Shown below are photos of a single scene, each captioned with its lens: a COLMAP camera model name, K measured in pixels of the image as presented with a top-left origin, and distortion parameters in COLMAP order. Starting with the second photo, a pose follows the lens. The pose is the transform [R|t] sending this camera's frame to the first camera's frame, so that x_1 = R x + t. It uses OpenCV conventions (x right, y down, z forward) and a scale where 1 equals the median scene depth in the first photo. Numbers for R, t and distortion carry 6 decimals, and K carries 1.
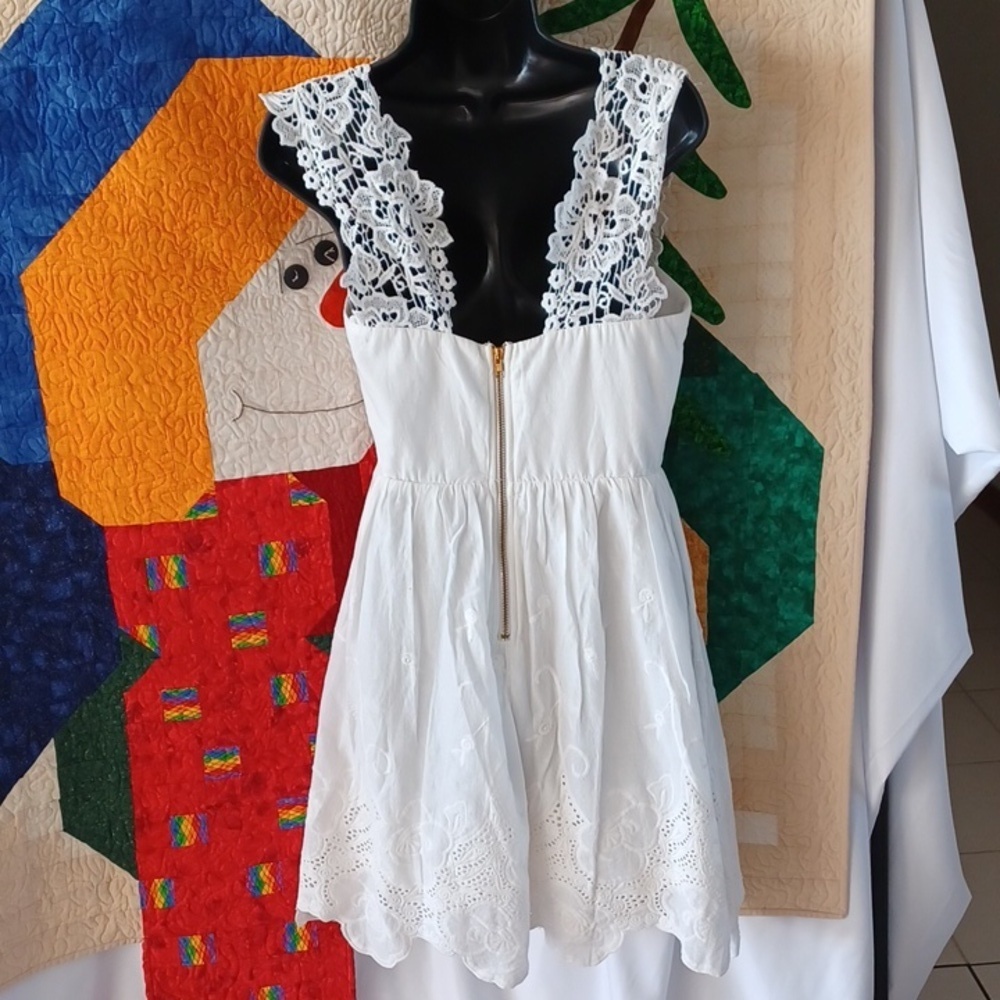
lens RADIAL K [[1634.6, 0, 500.0], [0, 1634.6, 500.0], [0, 0, 1]] dist [0.056724, -0.008060]
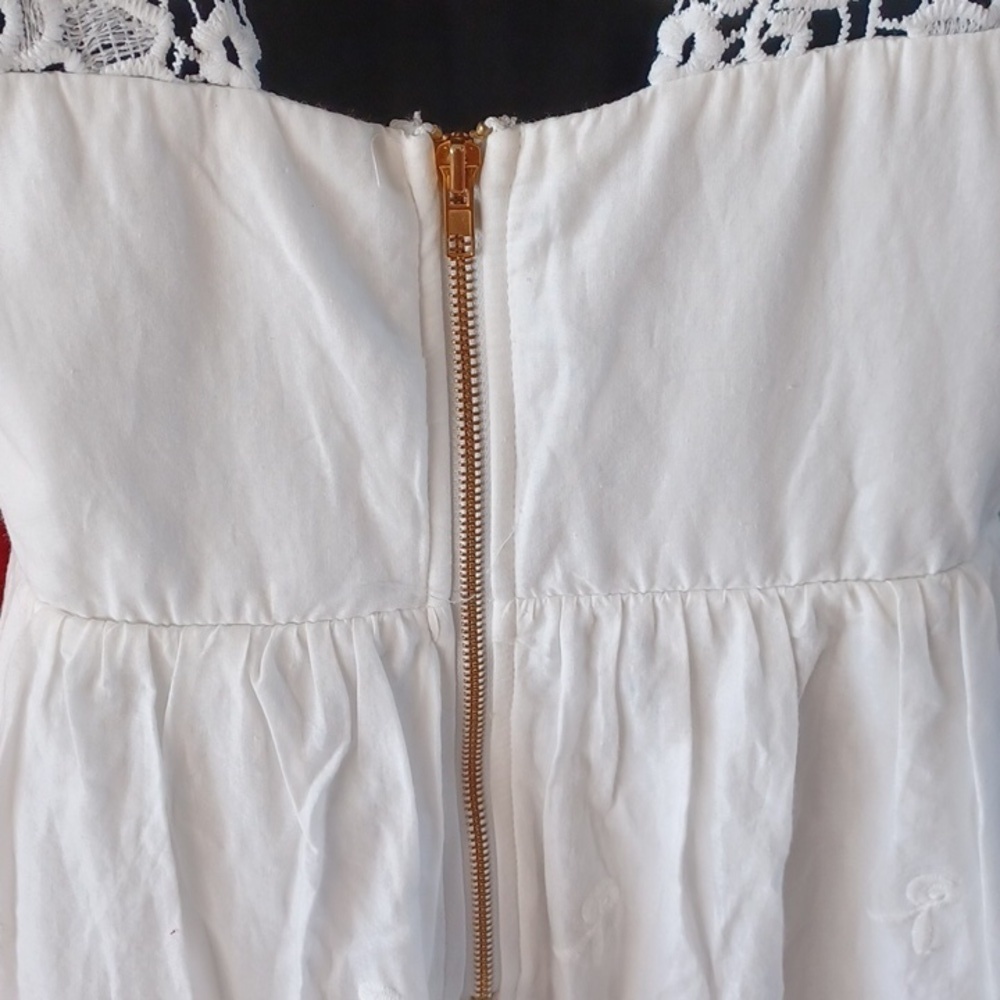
lens RADIAL K [[1634.6, 0, 500.0], [0, 1634.6, 500.0], [0, 0, 1]] dist [0.056724, -0.008060]
pose [[0.993603, -0.051471, 0.100517, -0.021648], [0.013793, 0.938741, 0.344347, -0.125050], [-0.112083, -0.340757, 0.933446, 0.746092]]
